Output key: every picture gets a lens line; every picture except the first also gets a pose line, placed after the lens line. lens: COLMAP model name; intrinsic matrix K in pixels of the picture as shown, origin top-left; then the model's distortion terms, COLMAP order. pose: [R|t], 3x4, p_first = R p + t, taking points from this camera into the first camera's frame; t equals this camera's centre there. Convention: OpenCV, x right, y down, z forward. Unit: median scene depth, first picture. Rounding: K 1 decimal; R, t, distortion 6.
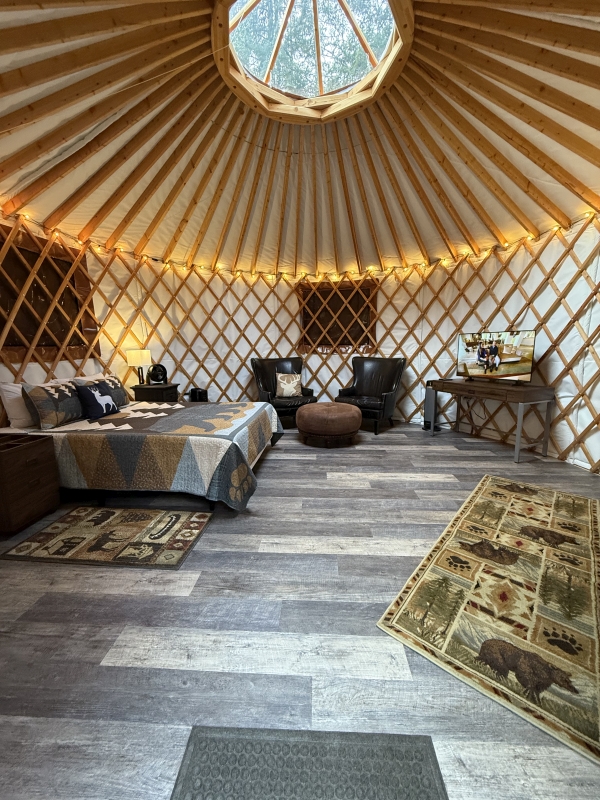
lens RADIAL K [[317.0, 0, 299.4], [0, 317.0, 399.2], [0, 0, 1]] dist [-0.001046, -0.000167]
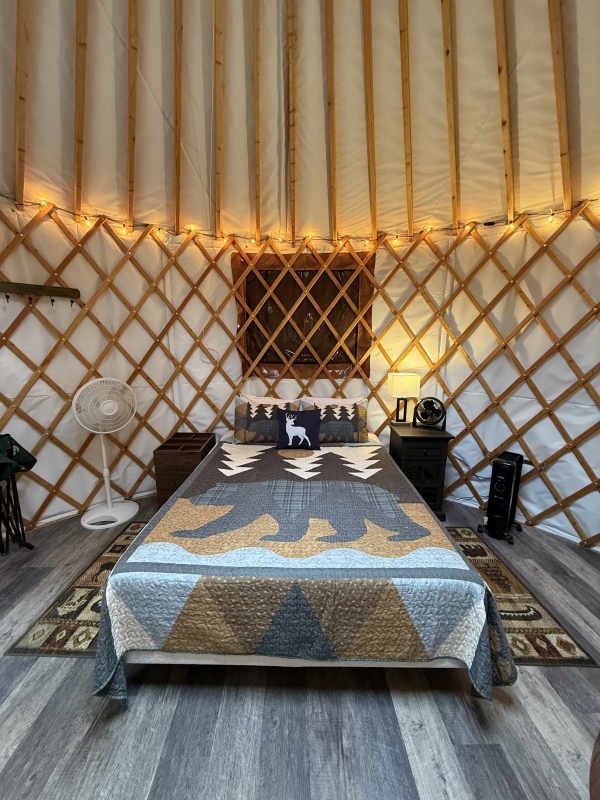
lens RADIAL K [[319.6, 0, 296.8], [0, 319.6, 397.4], [0, 0, 1]] dist [-0.002280, -0.000159]
pose [[0.075598, 0.184305, -0.979957, 0.213637], [-0.170172, 0.970737, 0.169443, -0.226459], [0.982510, 0.153951, 0.104749, 0.867057]]
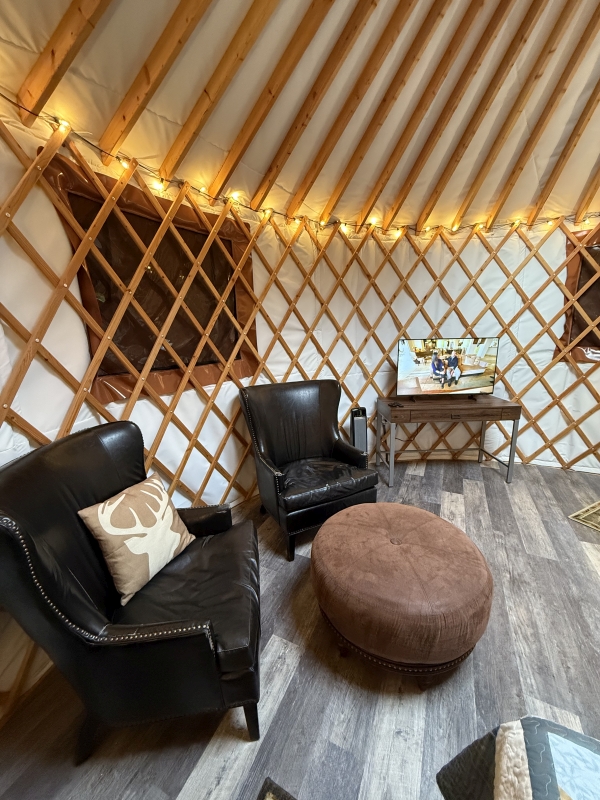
lens RADIAL K [[322.8, 0, 308.2], [0, 322.8, 400.7], [0, 0, 1]] dist [0.000206, -0.000109]
pose [[0.372314, -0.200043, 0.906292, -0.345596], [0.166823, 0.975015, 0.146679, -0.276875], [-0.912991, 0.096580, 0.396384, 1.180011]]
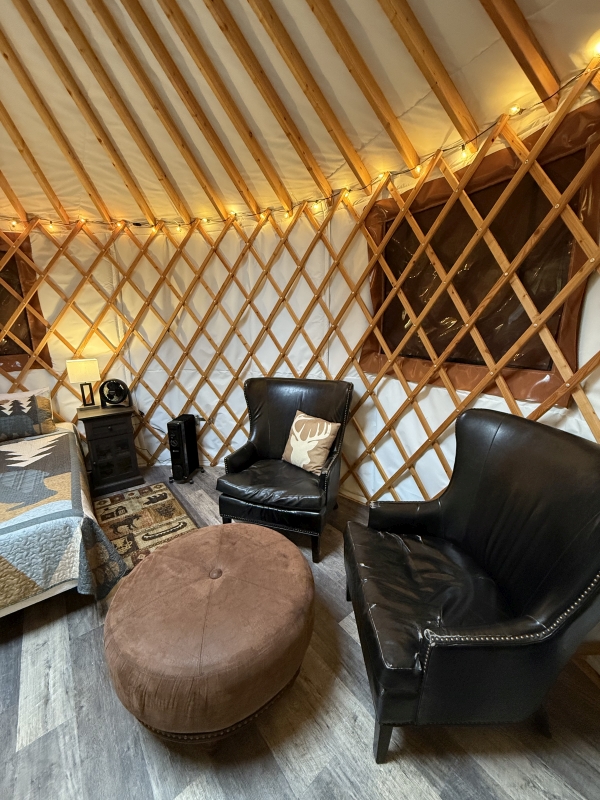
lens RADIAL K [[319.6, 0, 296.8], [0, 319.6, 397.4], [0, 0, 1]] dist [-0.002280, -0.000159]
pose [[0.670796, 0.161807, -0.723776, 0.453358], [-0.107714, 0.986818, 0.120783, -0.260793], [0.733778, -0.003060, 0.679382, 1.067645]]
